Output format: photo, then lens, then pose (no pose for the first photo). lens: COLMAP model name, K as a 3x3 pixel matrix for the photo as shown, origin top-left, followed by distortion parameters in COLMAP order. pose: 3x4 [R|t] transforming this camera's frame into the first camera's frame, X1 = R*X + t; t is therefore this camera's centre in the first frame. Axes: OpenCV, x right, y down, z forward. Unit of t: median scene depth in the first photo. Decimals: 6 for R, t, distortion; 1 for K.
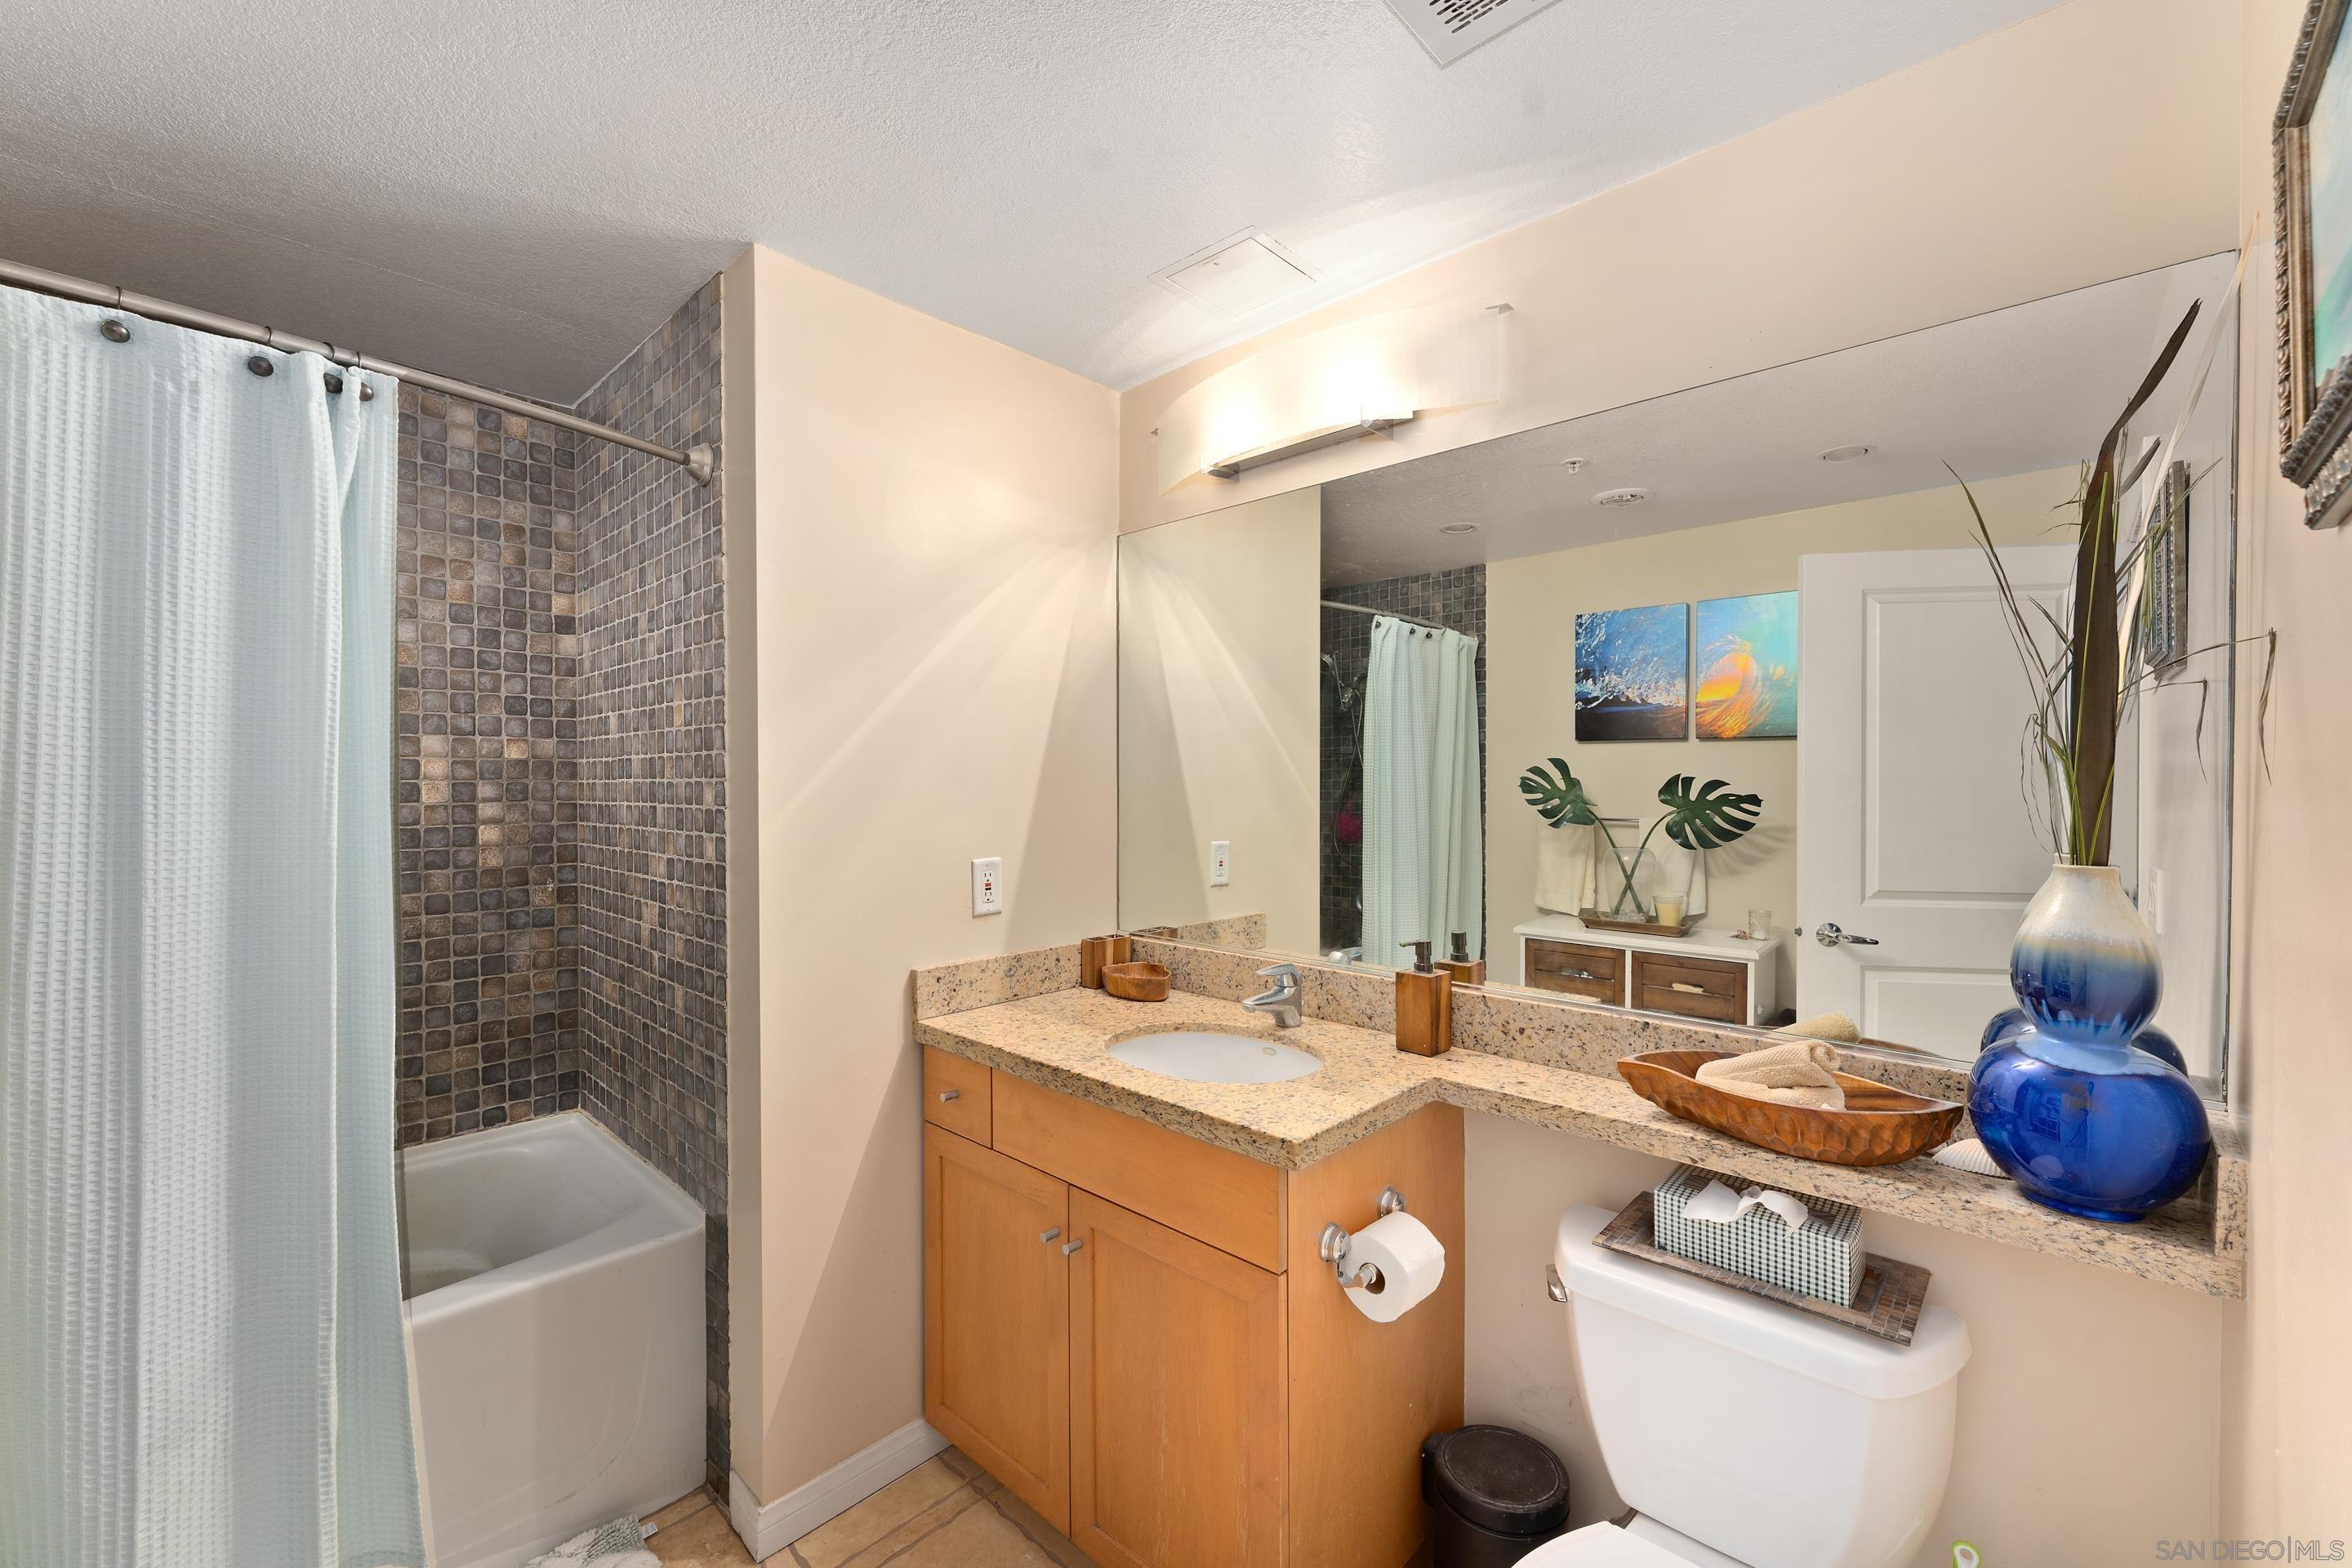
lens RADIAL K [[948.2, 0, 1180.2], [0, 948.2, 776.1], [0, 0, 1]] dist [-0.000426, -0.000963]
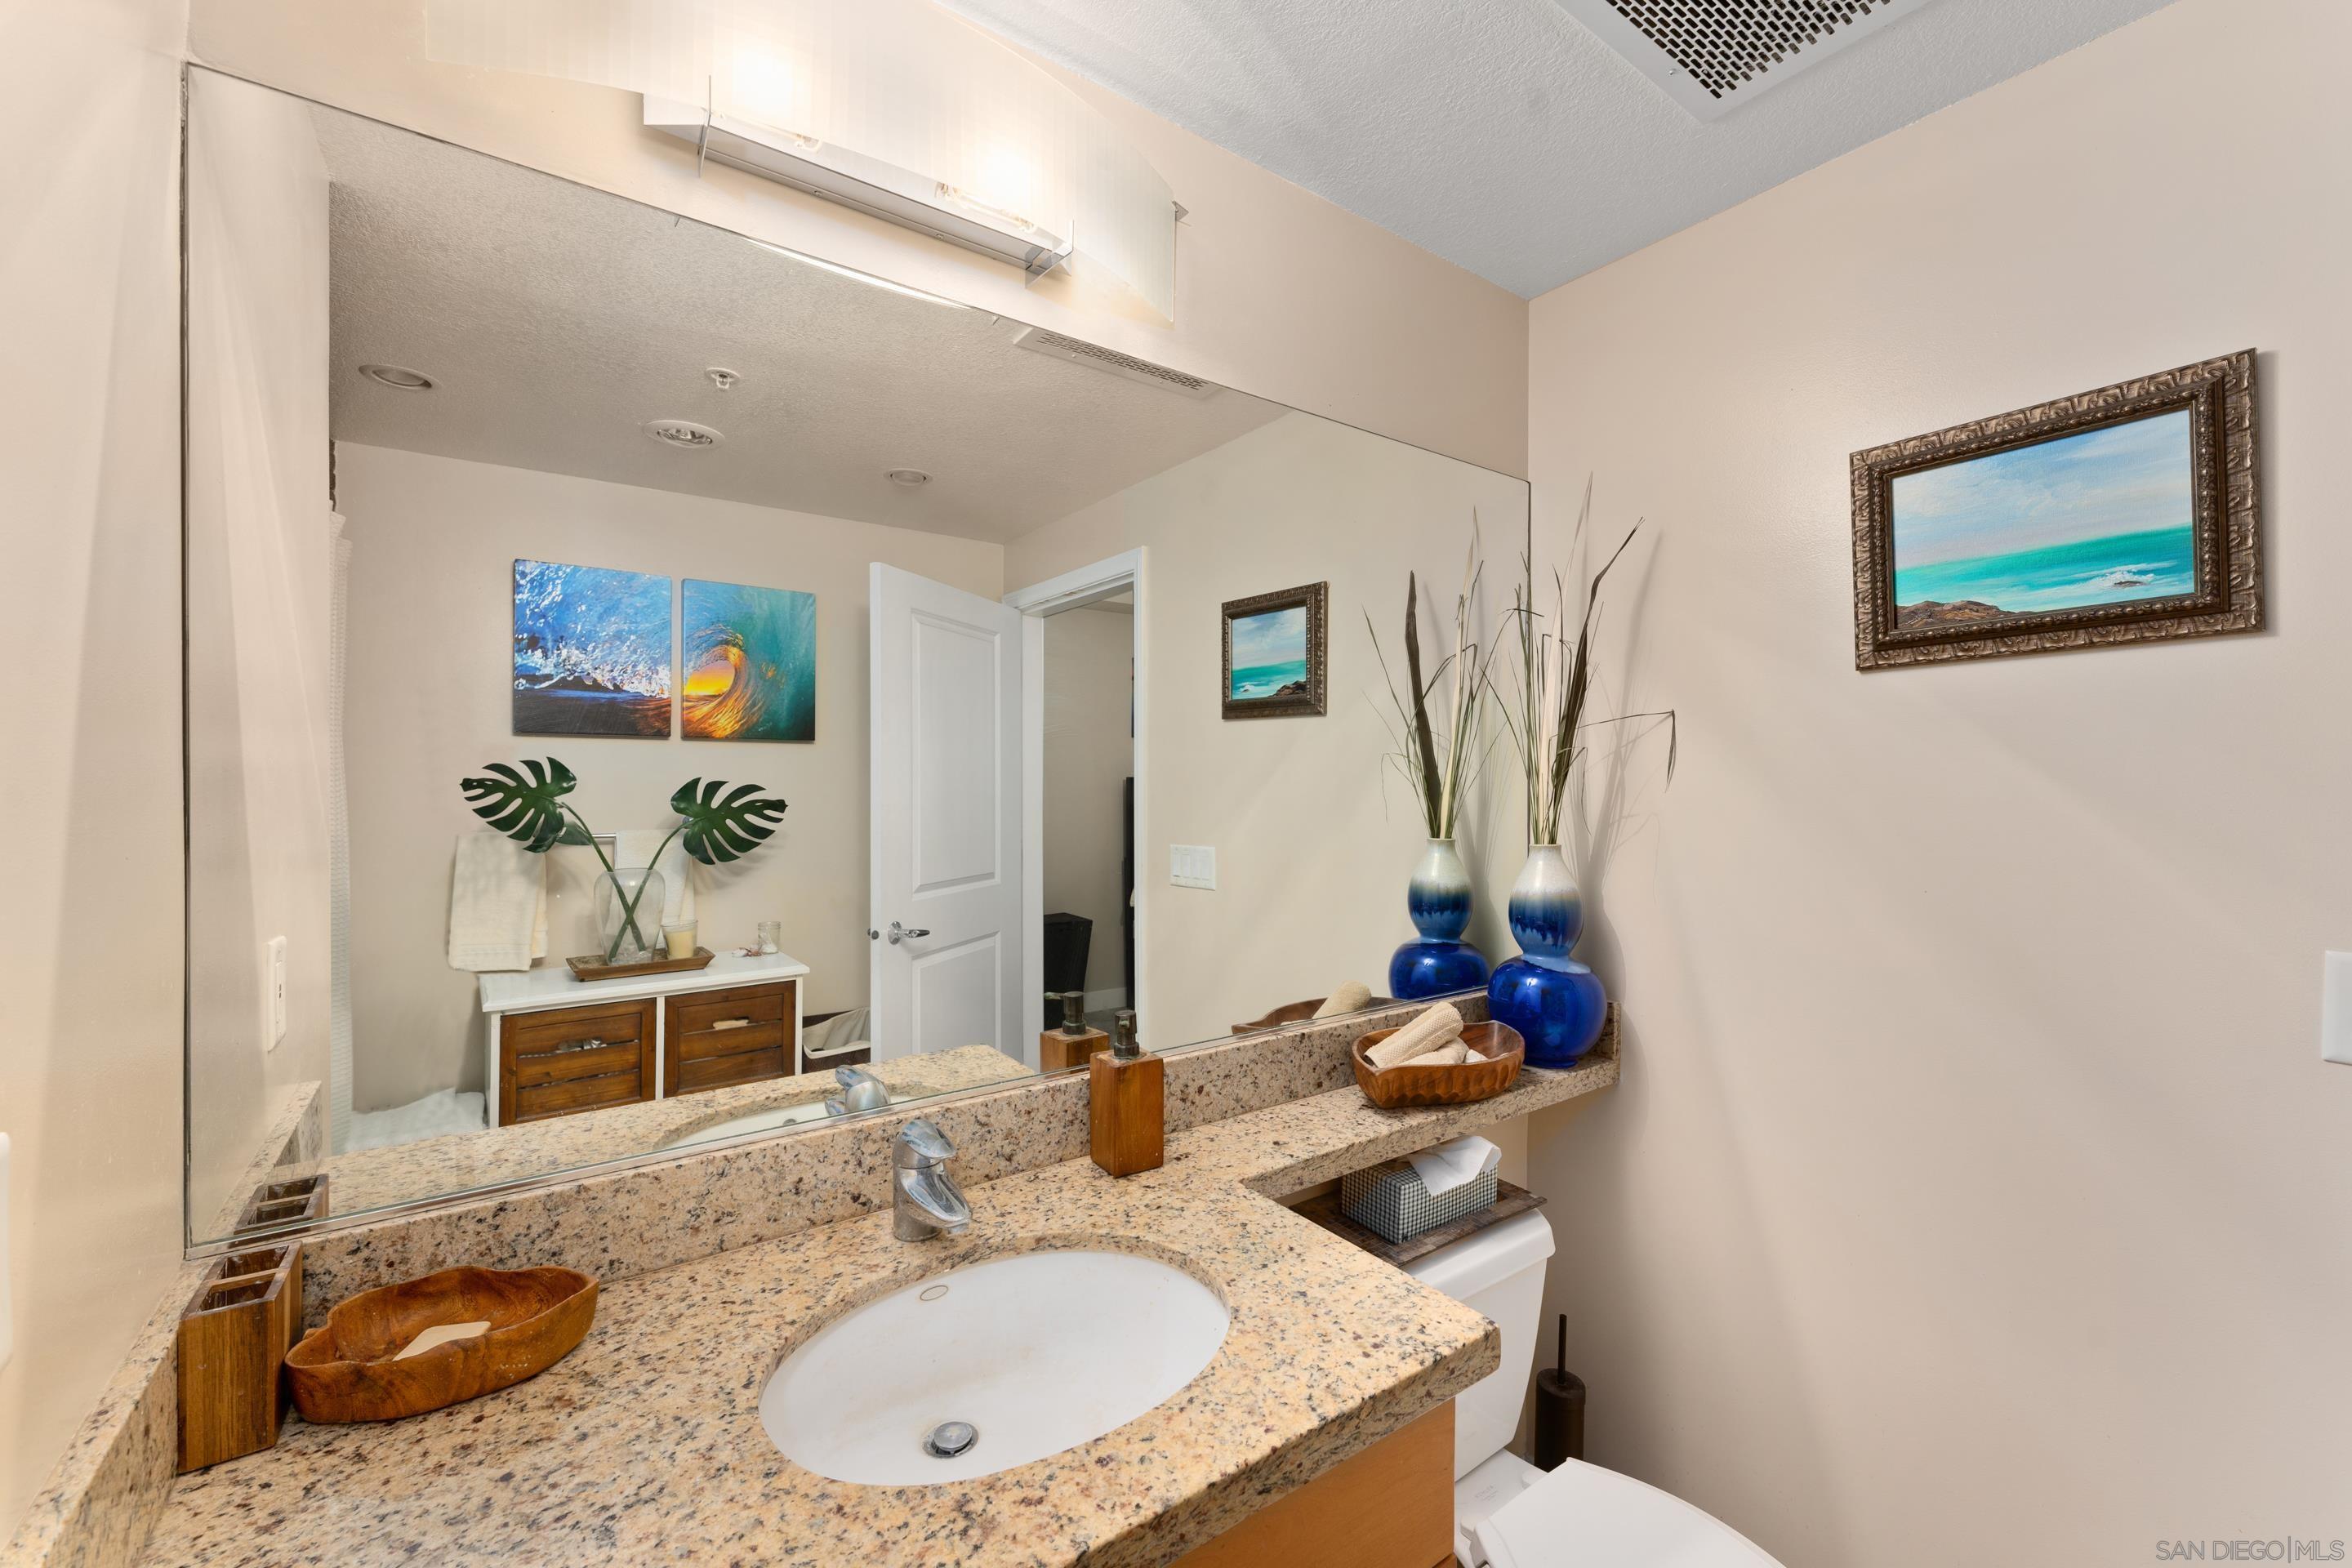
lens RADIAL K [[948.2, 0, 1175.5], [0, 948.2, 781.6], [0, 0, 1]] dist [-0.000426, -0.000963]
pose [[0.207240, -0.006890, 0.978266, -0.223762], [0.000112, 0.999975, 0.007019, -0.004729], [-0.978290, -0.001345, 0.207236, 0.409764]]
